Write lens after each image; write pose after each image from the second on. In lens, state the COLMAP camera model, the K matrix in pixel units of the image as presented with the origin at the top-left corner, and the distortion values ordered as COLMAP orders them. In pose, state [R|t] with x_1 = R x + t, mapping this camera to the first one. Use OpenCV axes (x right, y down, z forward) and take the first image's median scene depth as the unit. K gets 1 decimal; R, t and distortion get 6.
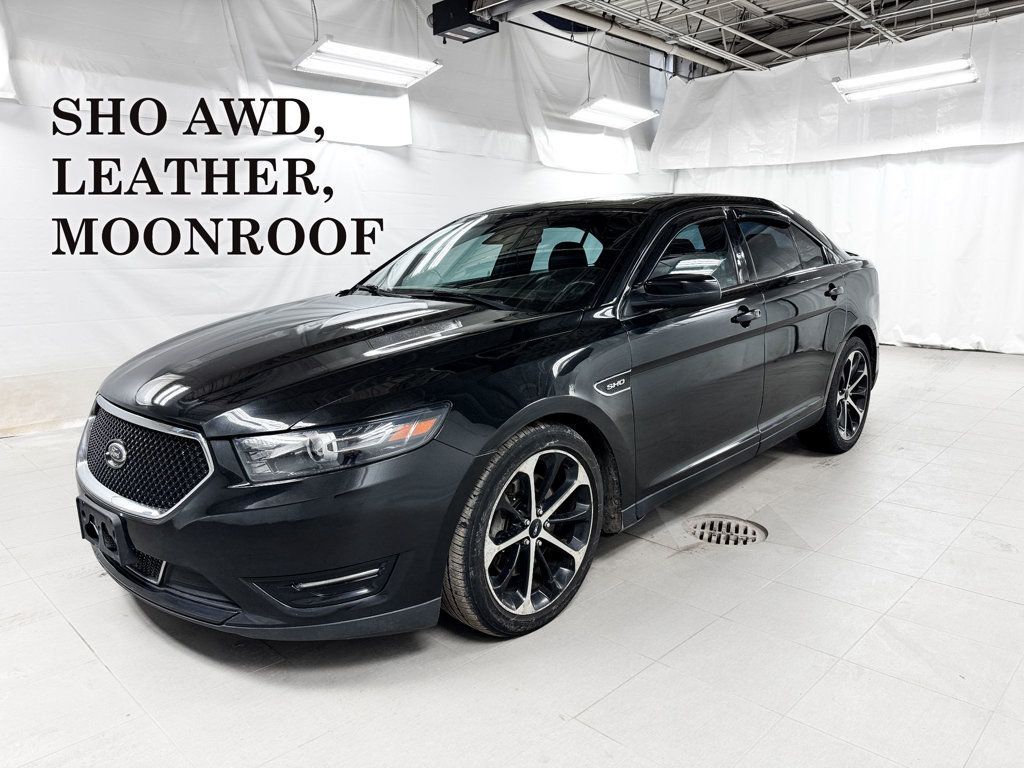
lens RADIAL K [[738.9, 0, 512.0], [0, 738.9, 384.0], [0, 0, 1]] dist [0.010773, -0.028781]
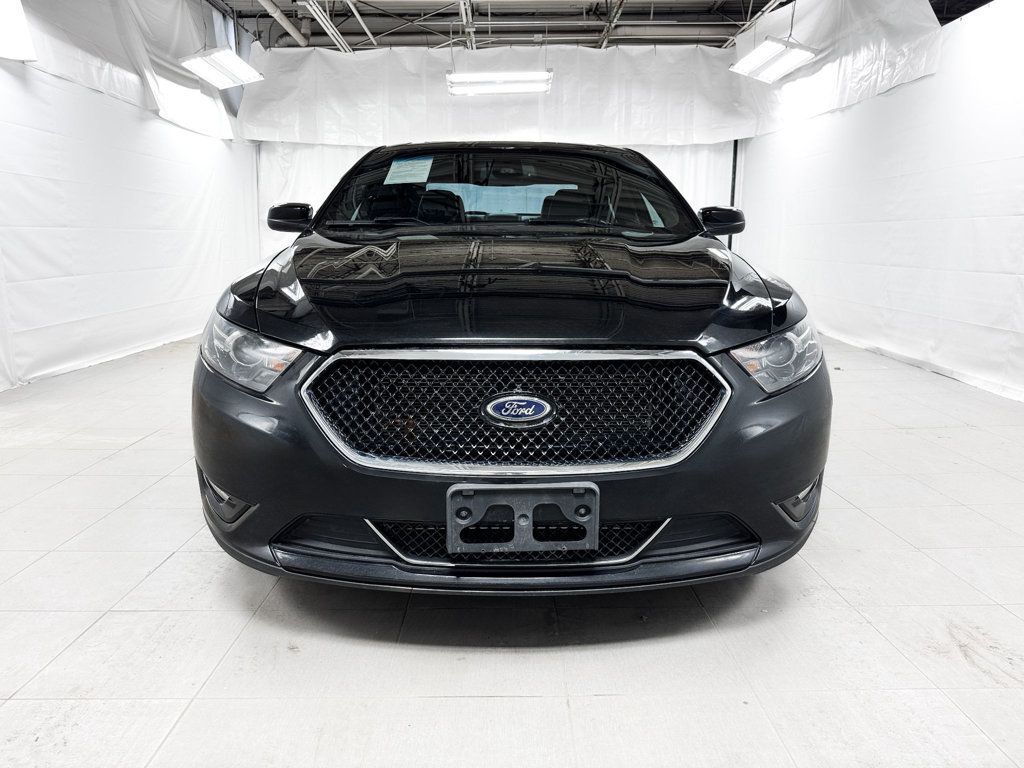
lens RADIAL K [[738.9, 0, 512.0], [0, 738.9, 384.0], [0, 0, 1]] dist [0.010773, -0.028781]
pose [[0.691432, -0.122061, 0.712055, -0.290578], [0.125496, 0.990932, 0.048005, 0.010927], [-0.711458, 0.056168, 0.700481, 0.146447]]
